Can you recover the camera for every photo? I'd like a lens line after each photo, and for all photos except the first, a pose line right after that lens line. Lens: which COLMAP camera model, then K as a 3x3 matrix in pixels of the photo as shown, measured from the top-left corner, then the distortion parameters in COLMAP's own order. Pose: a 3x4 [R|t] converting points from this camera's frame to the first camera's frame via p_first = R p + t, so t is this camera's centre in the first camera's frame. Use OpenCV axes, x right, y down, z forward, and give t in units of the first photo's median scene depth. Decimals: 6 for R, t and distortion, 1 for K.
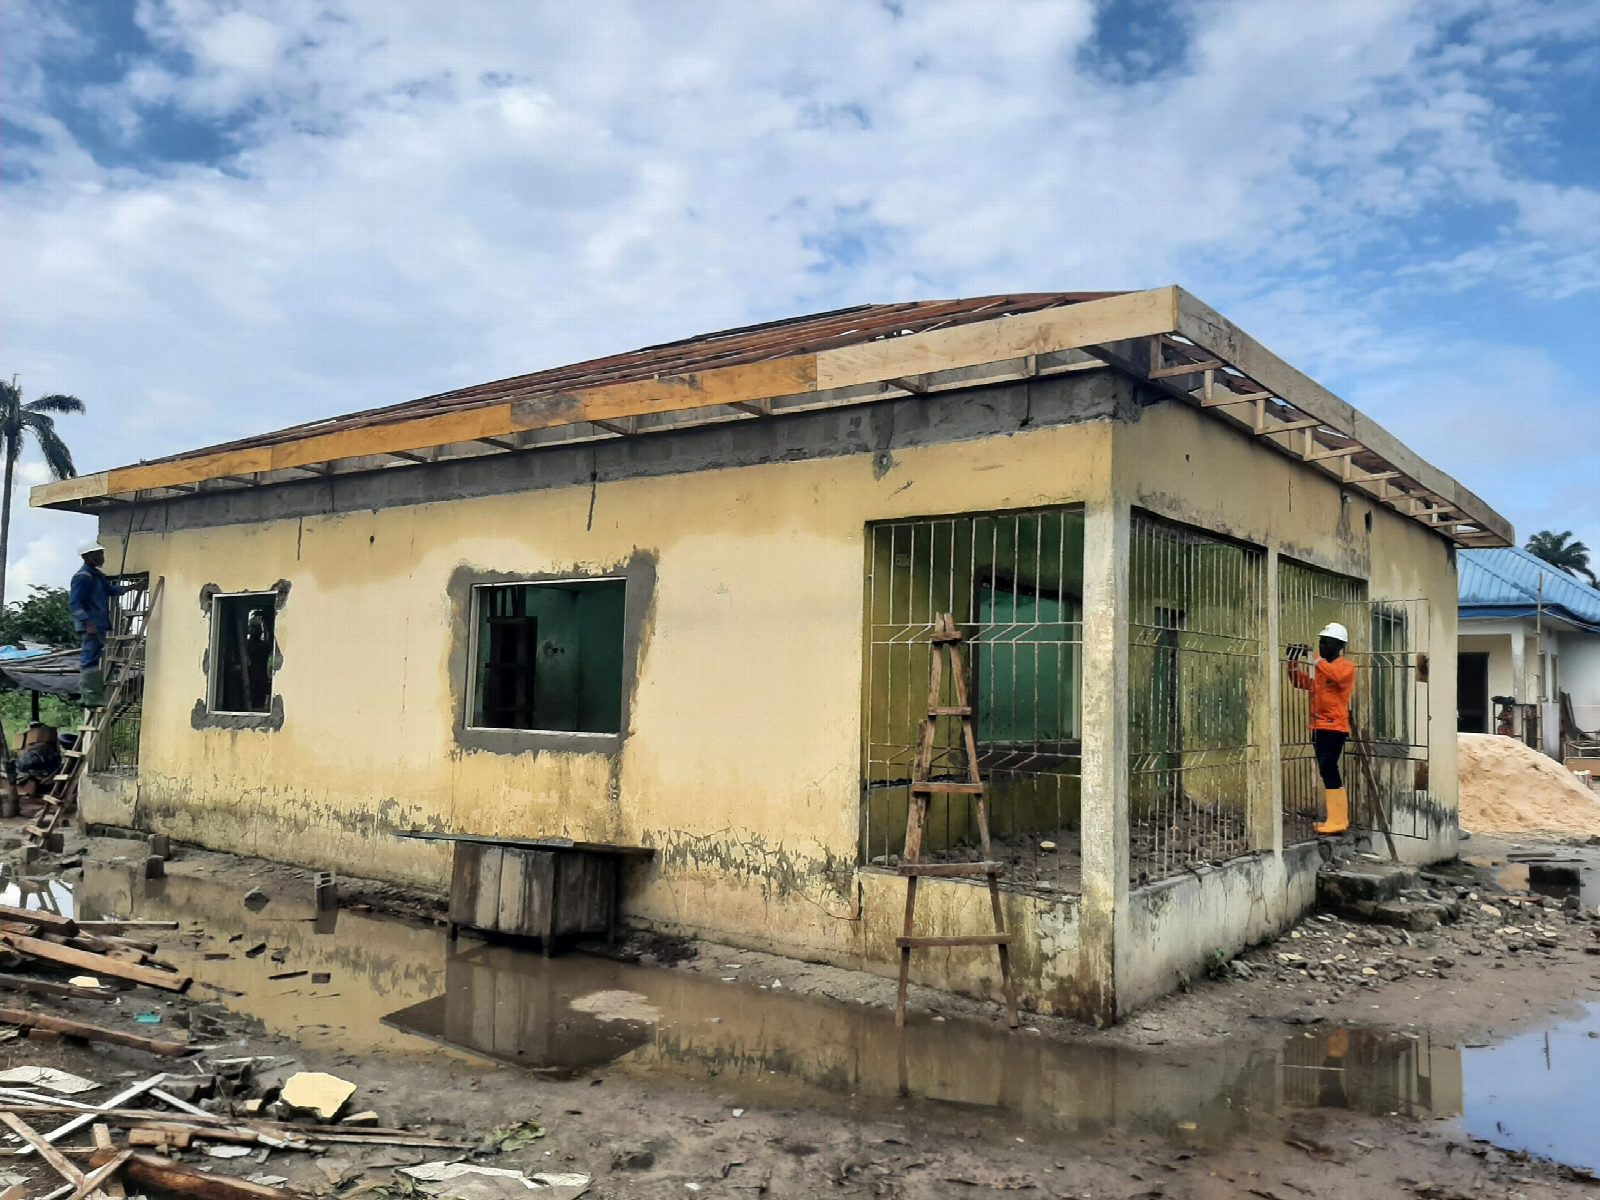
lens RADIAL K [[1231.0, 0, 811.4], [0, 1231.0, 598.9], [0, 0, 1]] dist [0.108905, -0.214316]
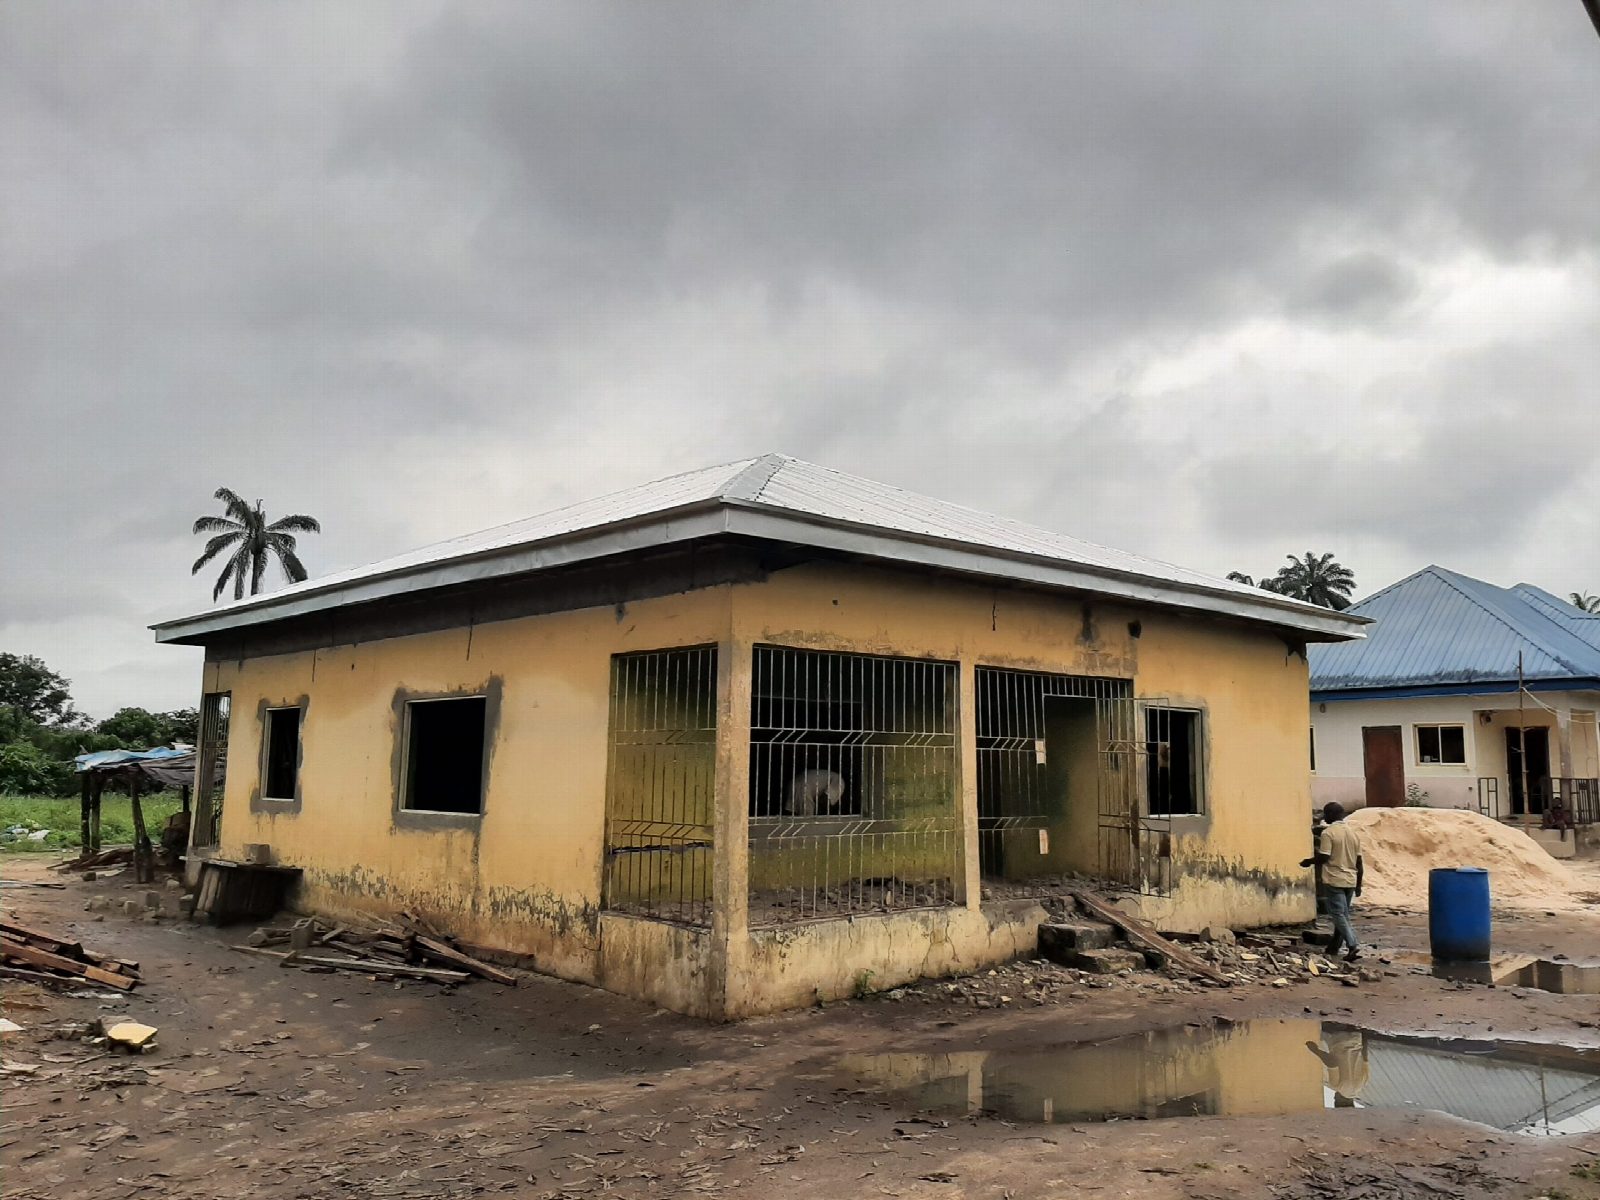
lens RADIAL K [[1232.6, 0, 799.5], [0, 1232.6, 567.4], [0, 0, 1]] dist [0.044589, -0.104363]
pose [[0.984243, -0.040112, -0.172212, 0.454848], [0.024420, 0.995433, -0.092291, -0.025602], [0.175127, 0.086632, 0.980727, -0.294568]]
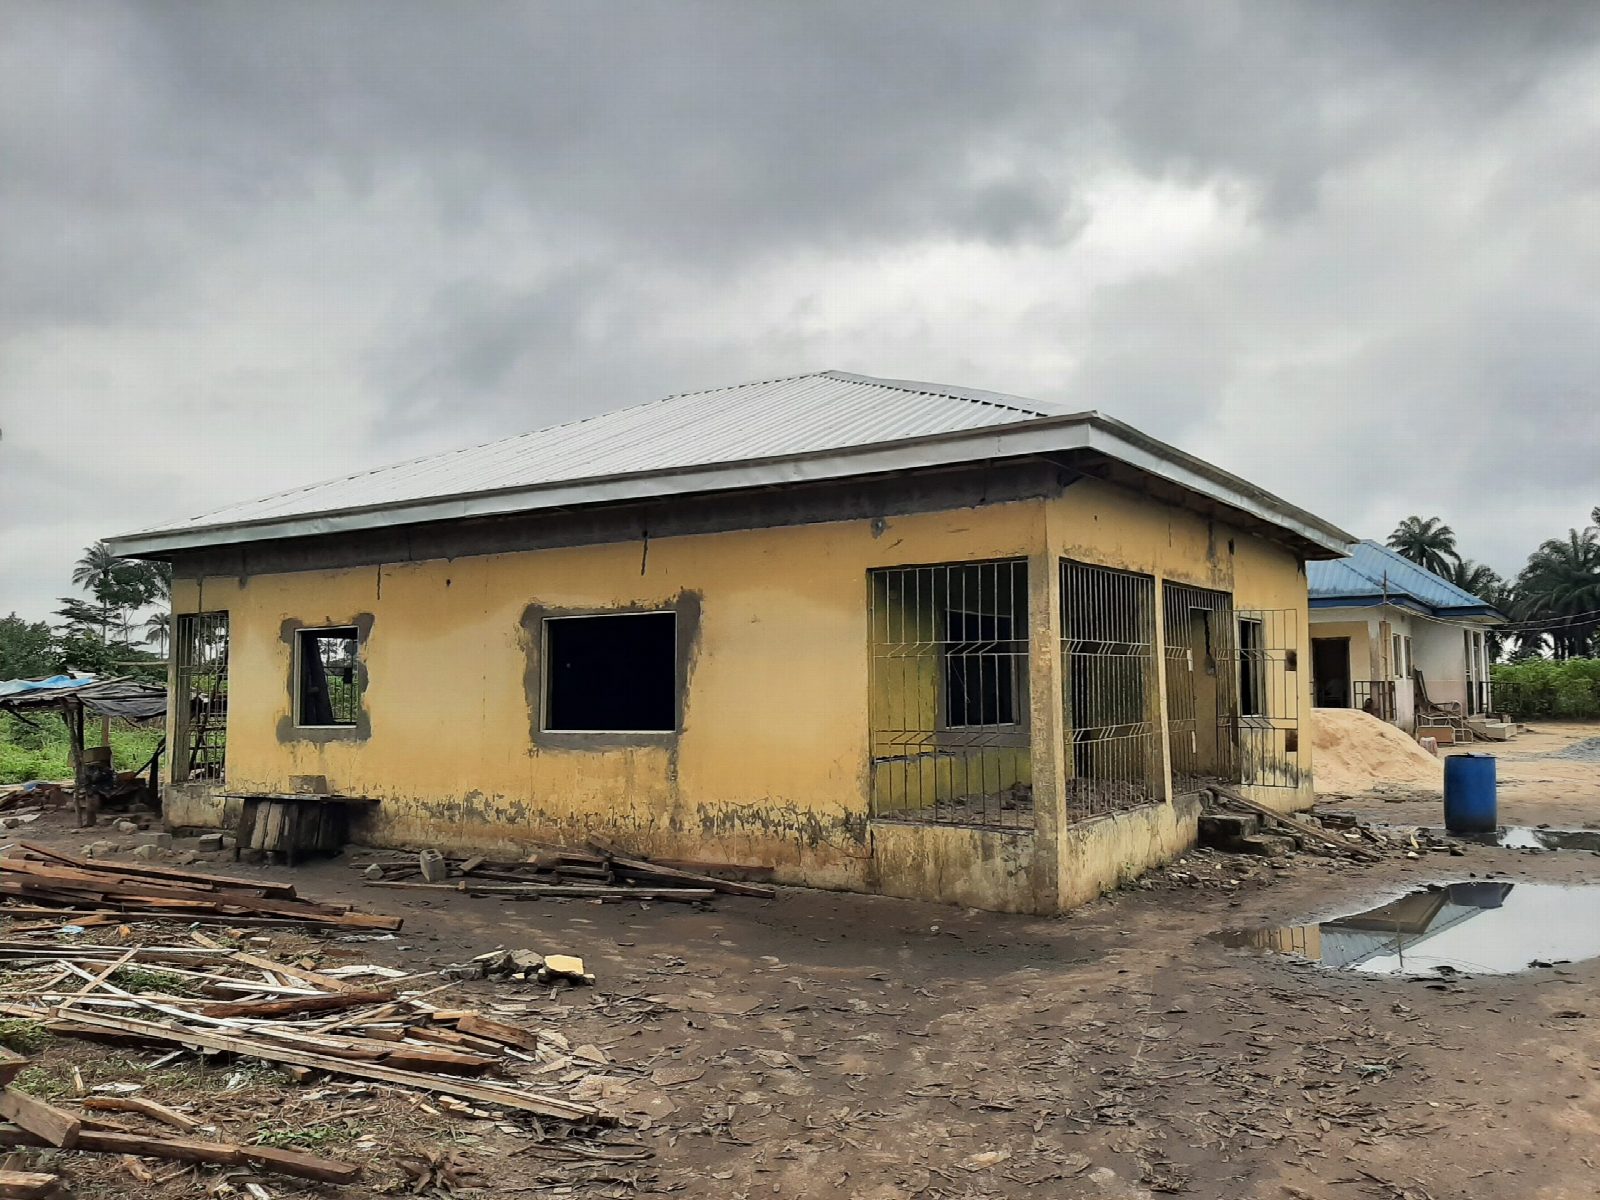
lens RADIAL K [[1226.6, 0, 800.0], [0, 1226.6, 600.0], [0, 0, 1]] dist [0.156503, -0.380711]
pose [[0.997255, -0.028655, 0.068269, -0.115066], [0.028423, 0.999586, 0.004381, -0.033302], [-0.068367, -0.002428, 0.997657, -0.331801]]
